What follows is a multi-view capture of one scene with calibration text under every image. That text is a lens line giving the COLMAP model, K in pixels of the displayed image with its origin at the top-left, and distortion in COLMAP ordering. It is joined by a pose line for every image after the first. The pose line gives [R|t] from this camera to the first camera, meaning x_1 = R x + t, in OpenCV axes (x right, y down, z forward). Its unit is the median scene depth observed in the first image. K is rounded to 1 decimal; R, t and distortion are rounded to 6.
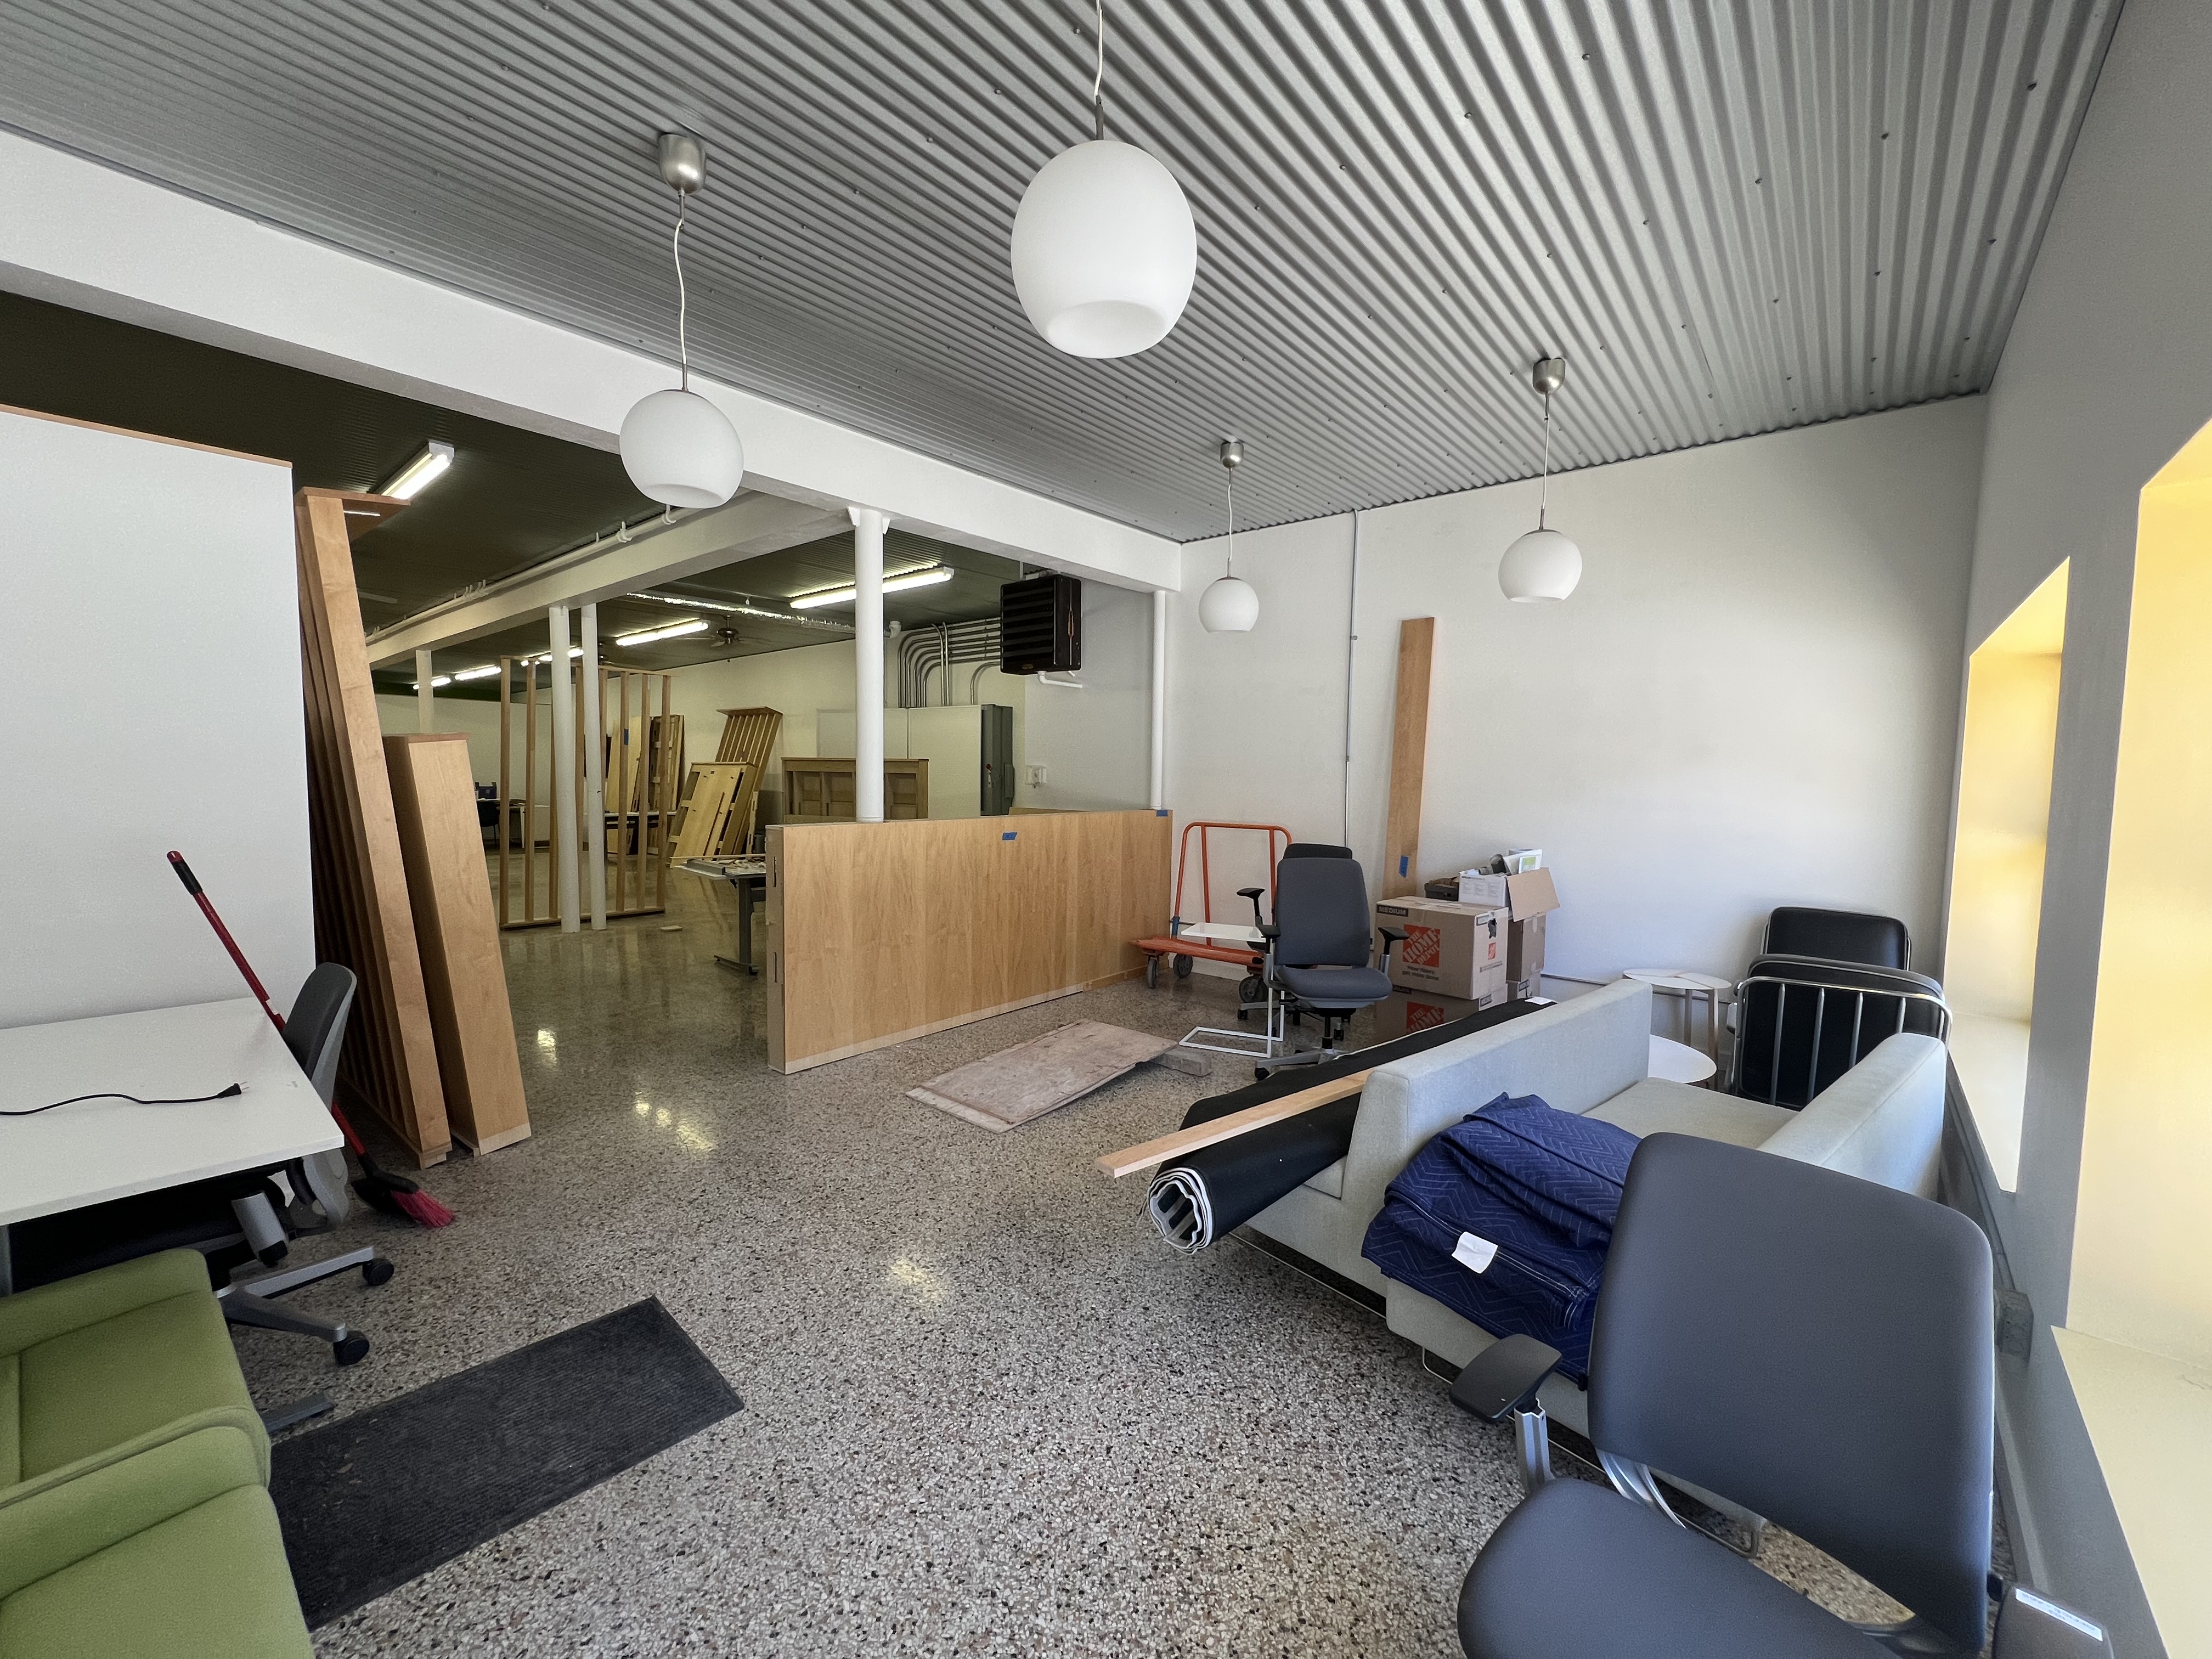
lens RADIAL K [[893.5, 0, 1073.4], [0, 893.5, 823.2], [0, 0, 1]] dist [0.011306, -0.000514]
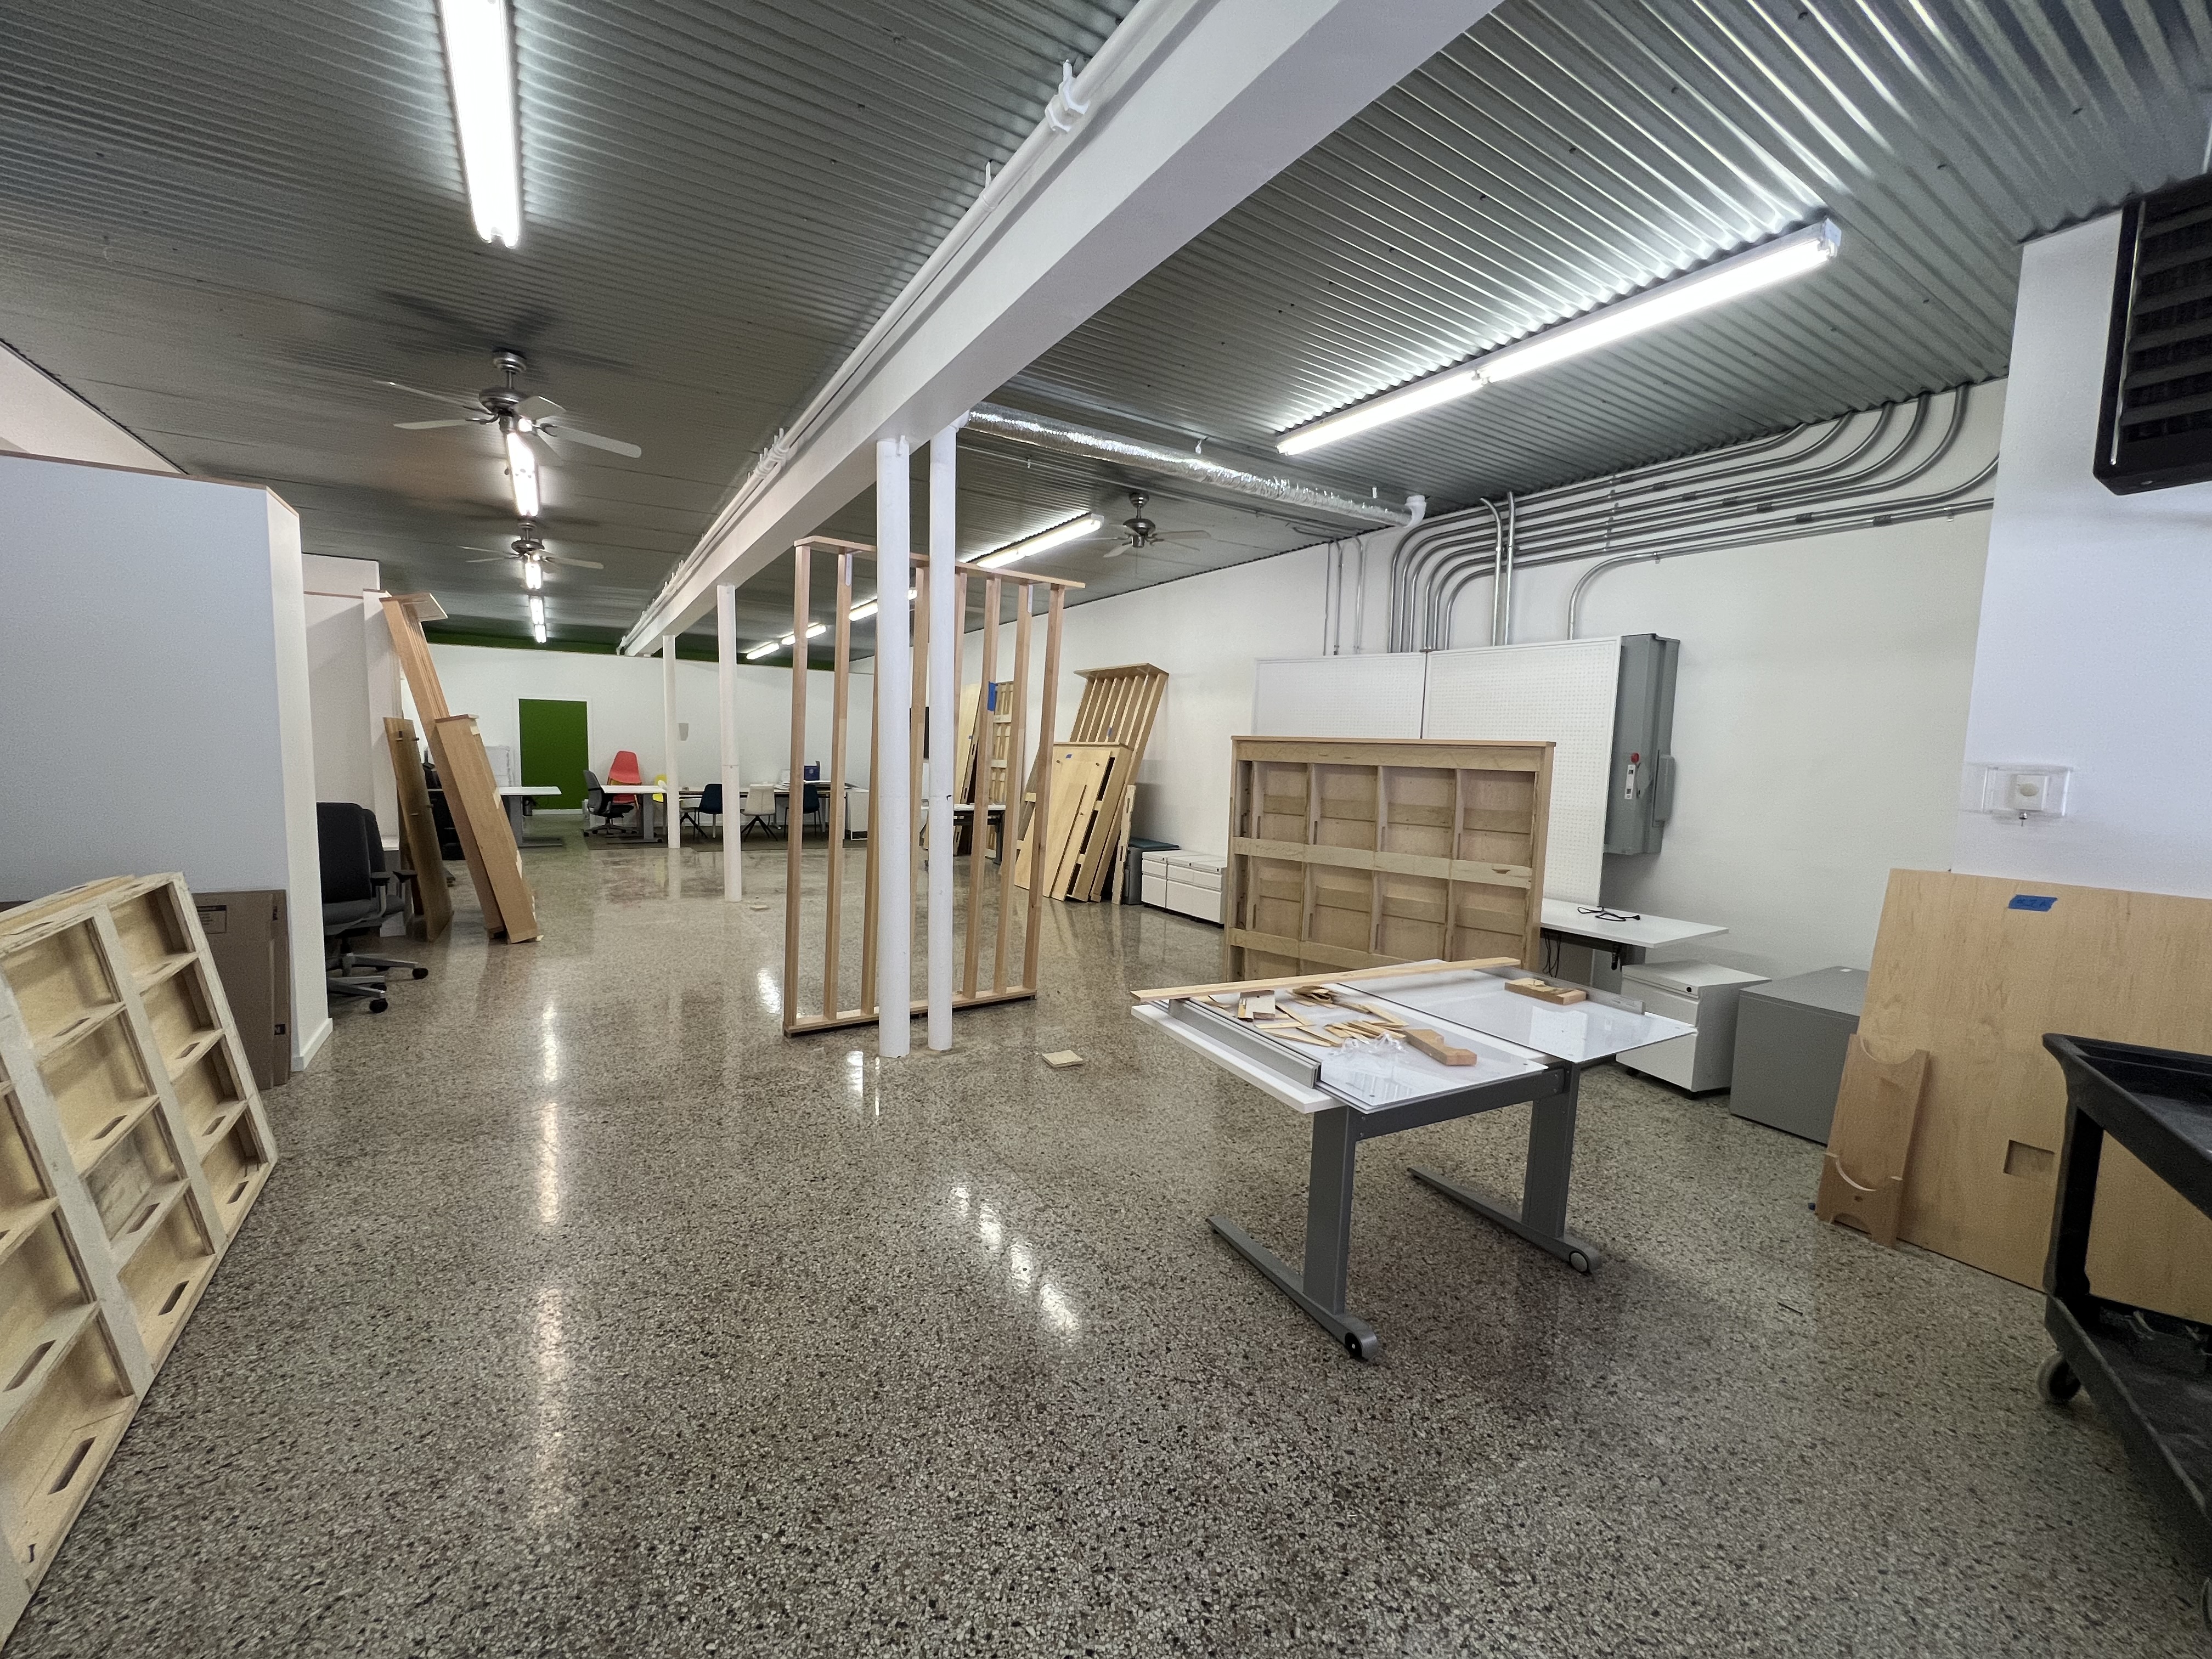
lens RADIAL K [[893.5, 0, 1087.9], [0, 893.5, 825.9], [0, 0, 1]] dist [0.011306, -0.000514]
pose [[0.958532, 0.038364, -0.282392, -0.265593], [-0.031801, 0.999108, 0.027791, -0.030964], [0.283206, -0.017659, 0.958896, 0.454798]]
